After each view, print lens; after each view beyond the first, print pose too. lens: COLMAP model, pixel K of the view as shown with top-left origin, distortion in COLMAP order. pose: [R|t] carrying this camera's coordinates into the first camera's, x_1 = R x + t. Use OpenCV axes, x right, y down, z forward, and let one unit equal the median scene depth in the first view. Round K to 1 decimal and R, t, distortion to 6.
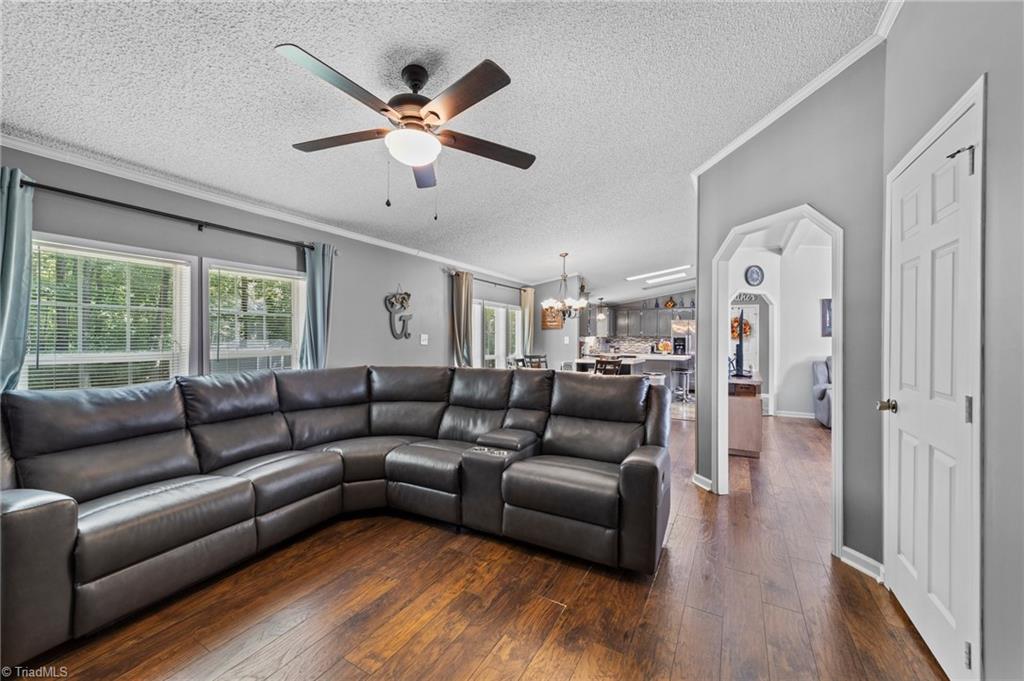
lens RADIAL K [[405.2, 0, 510.8], [0, 405.2, 341.2], [0, 0, 1]] dist [-0.002904, 0.003389]
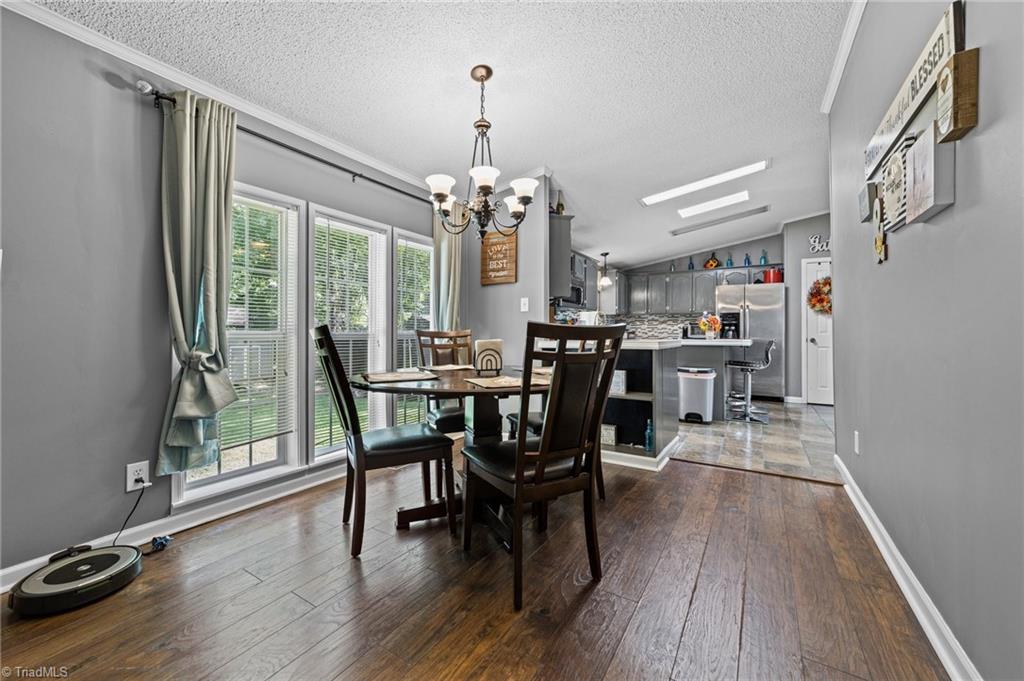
lens RADIAL K [[405.2, 0, 513.4], [0, 405.2, 333.5], [0, 0, 1]] dist [-0.002904, 0.003389]
pose [[0.999157, -0.000960, -0.041046, 0.104787], [0.000770, 0.999989, -0.004635, 0.026523], [0.041050, 0.004600, 0.999146, 0.354164]]
